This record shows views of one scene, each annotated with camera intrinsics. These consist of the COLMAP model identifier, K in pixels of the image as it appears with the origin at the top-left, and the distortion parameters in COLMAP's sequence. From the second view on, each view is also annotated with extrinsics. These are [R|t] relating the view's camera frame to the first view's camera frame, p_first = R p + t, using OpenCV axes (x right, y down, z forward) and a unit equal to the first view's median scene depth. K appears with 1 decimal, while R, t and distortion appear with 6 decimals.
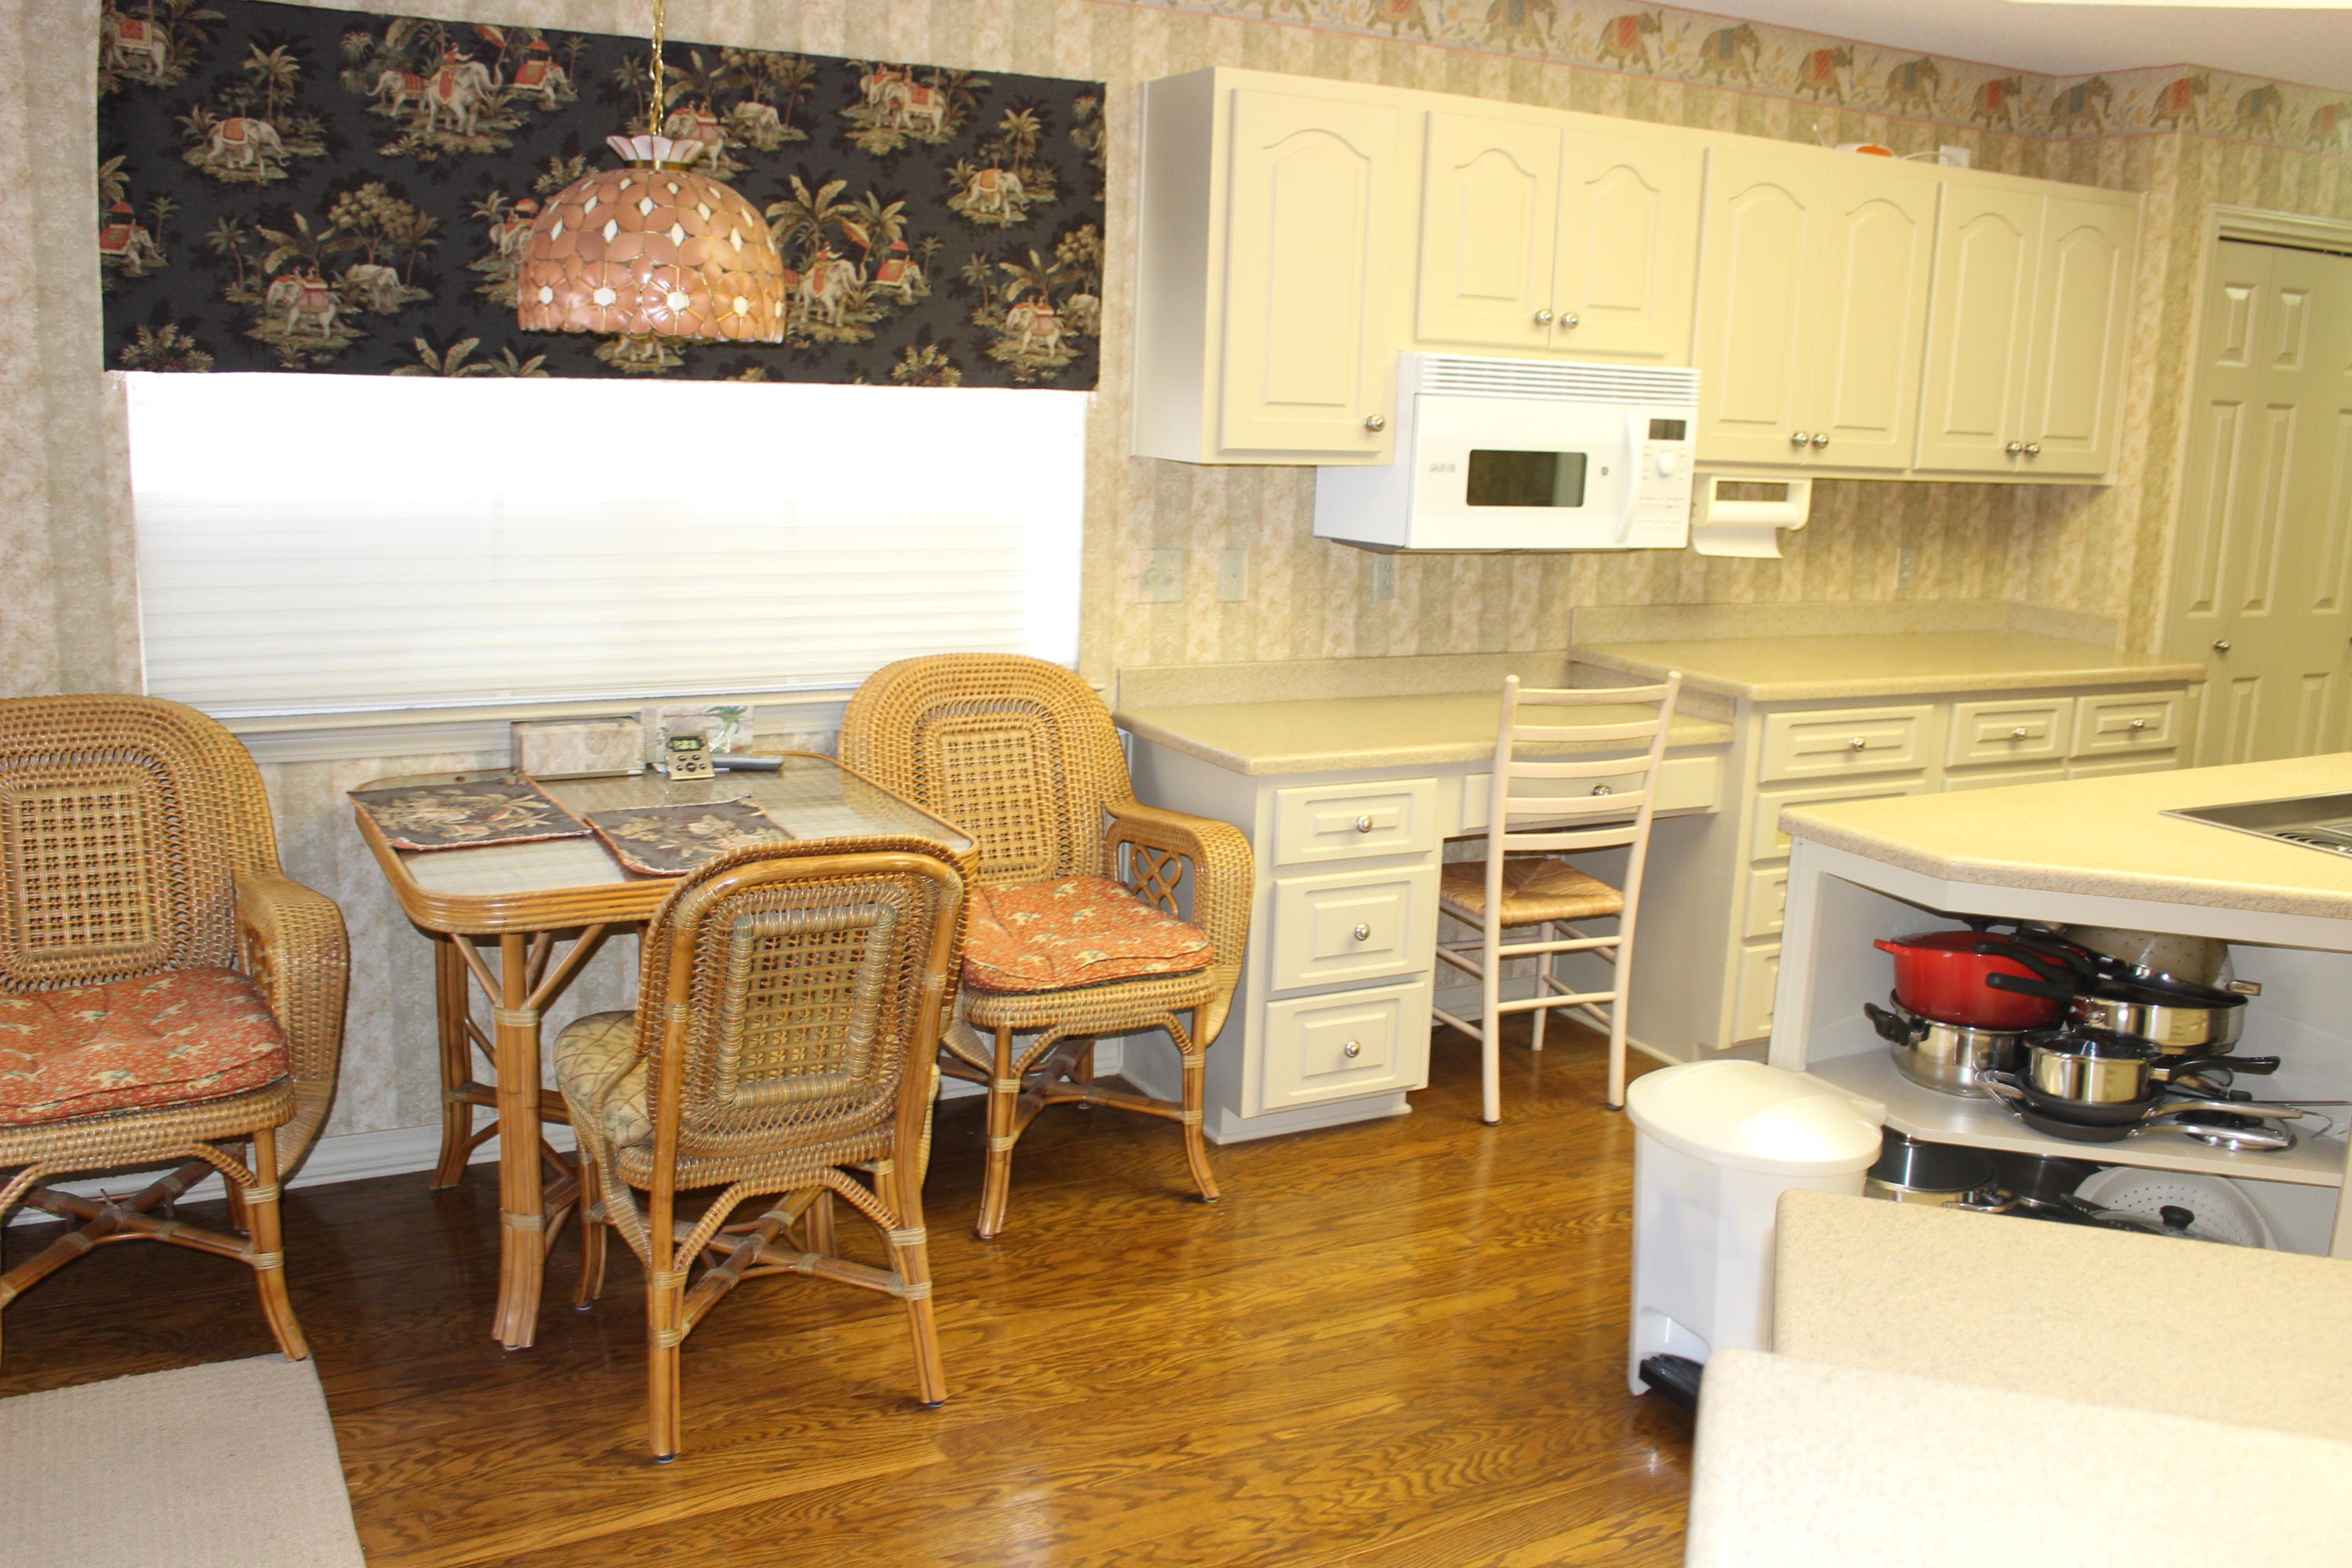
lens RADIAL K [[2050.8, 0, 1176.0], [0, 2050.8, 784.0], [0, 0, 1]] dist [-0.155073, 0.137944]
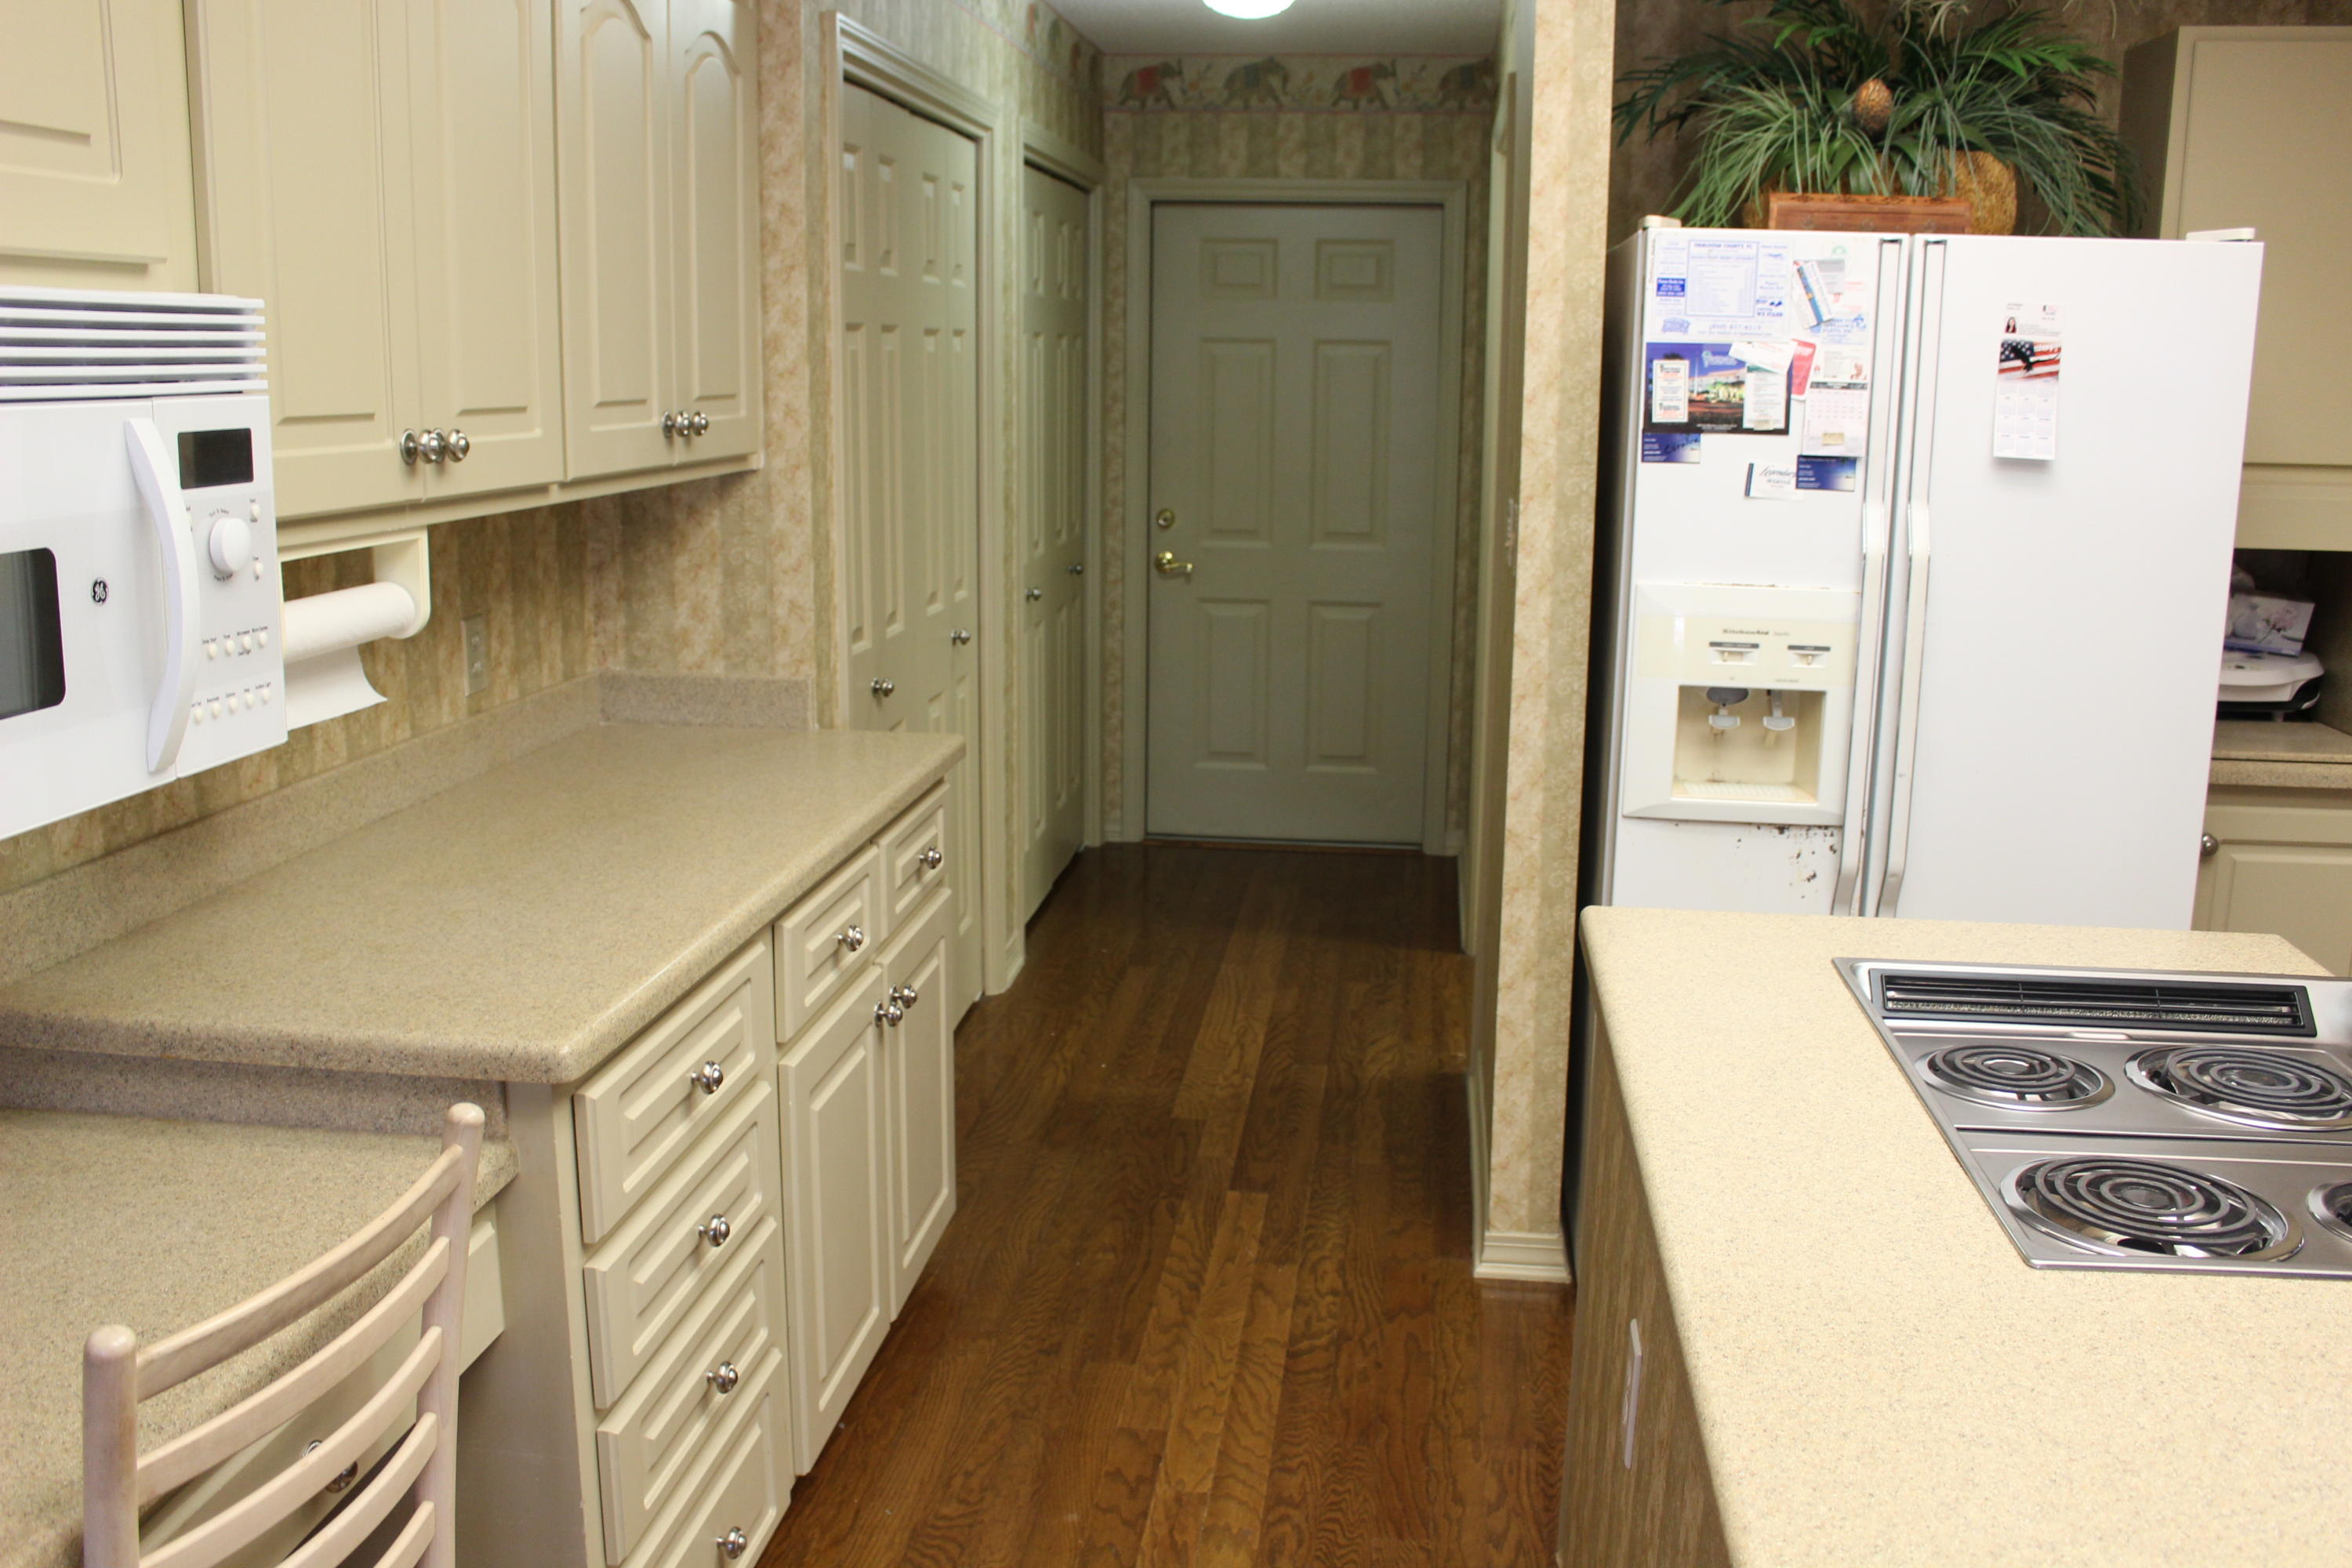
lens RADIAL K [[2050.8, 0, 1176.0], [0, 2050.8, 784.0], [0, 0, 1]] dist [-0.155073, 0.137944]
pose [[0.576444, -0.198122, 0.792755, 0.030907], [0.173832, 0.977687, 0.117940, -0.110630], [-0.798433, 0.069821, 0.598022, 0.549768]]
